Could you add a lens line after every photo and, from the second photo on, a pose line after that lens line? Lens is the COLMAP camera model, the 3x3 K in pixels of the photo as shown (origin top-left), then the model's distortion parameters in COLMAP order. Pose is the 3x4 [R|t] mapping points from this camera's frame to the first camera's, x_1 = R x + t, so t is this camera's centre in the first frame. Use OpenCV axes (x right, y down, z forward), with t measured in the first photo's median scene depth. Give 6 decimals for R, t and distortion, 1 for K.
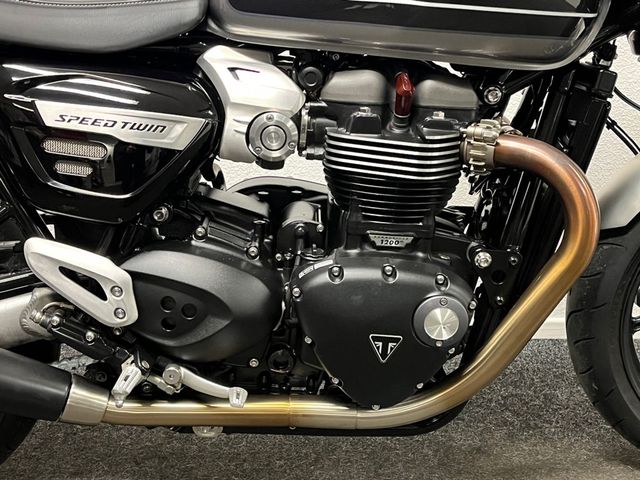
lens RADIAL K [[845.8, 0, 318.4], [0, 845.8, 247.3], [0, 0, 1]] dist [0.009863, 0.000000]
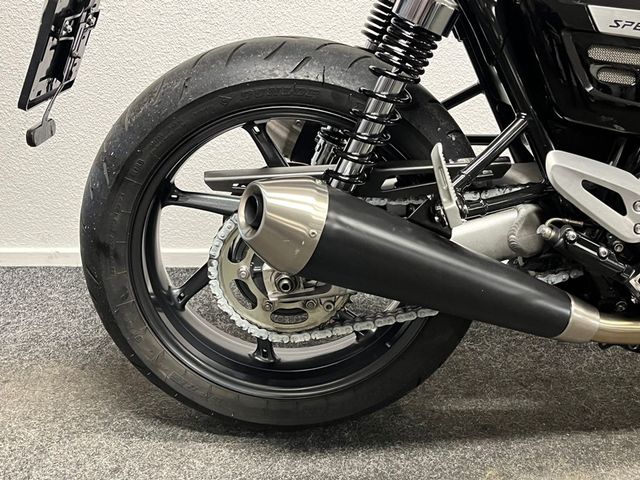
lens RADIAL K [[845.8, 0, 318.7], [0, 845.8, 235.0], [0, 0, 1]] dist [0.009863, 0.000000]
pose [[0.999825, 0.003134, -0.018436, -0.580705], [-0.001978, 0.998050, 0.062390, 0.025008], [0.018596, -0.062342, 0.997882, 0.023255]]
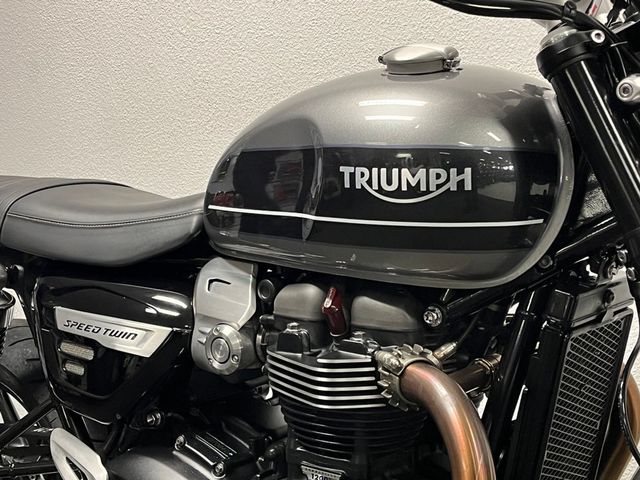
lens RADIAL K [[997.0, 0, 317.0], [0, 997.0, 246.0], [0, 0, 1]] dist [0.085002, 0.000000]
pose [[0.764138, -0.010096, -0.644974, 0.768107], [-0.123543, 0.979077, -0.161695, -0.072879], [0.633111, 0.203239, 0.746903, 0.174289]]
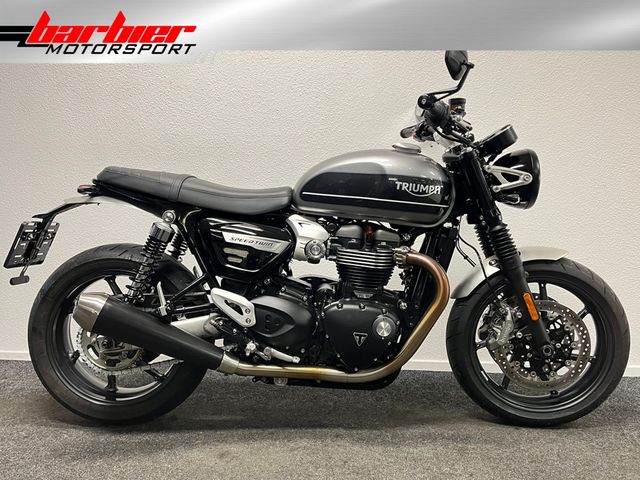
lens RADIAL K [[531.5, 0, 322.5], [0, 531.5, 238.9], [0, 0, 1]] dist [0.048403, -0.005655]
pose [[0.999272, 0.027206, -0.026738, 0.006698], [-0.032837, 0.970217, -0.240000, 0.204222], [0.019412, 0.240704, 0.970404, -0.494201]]
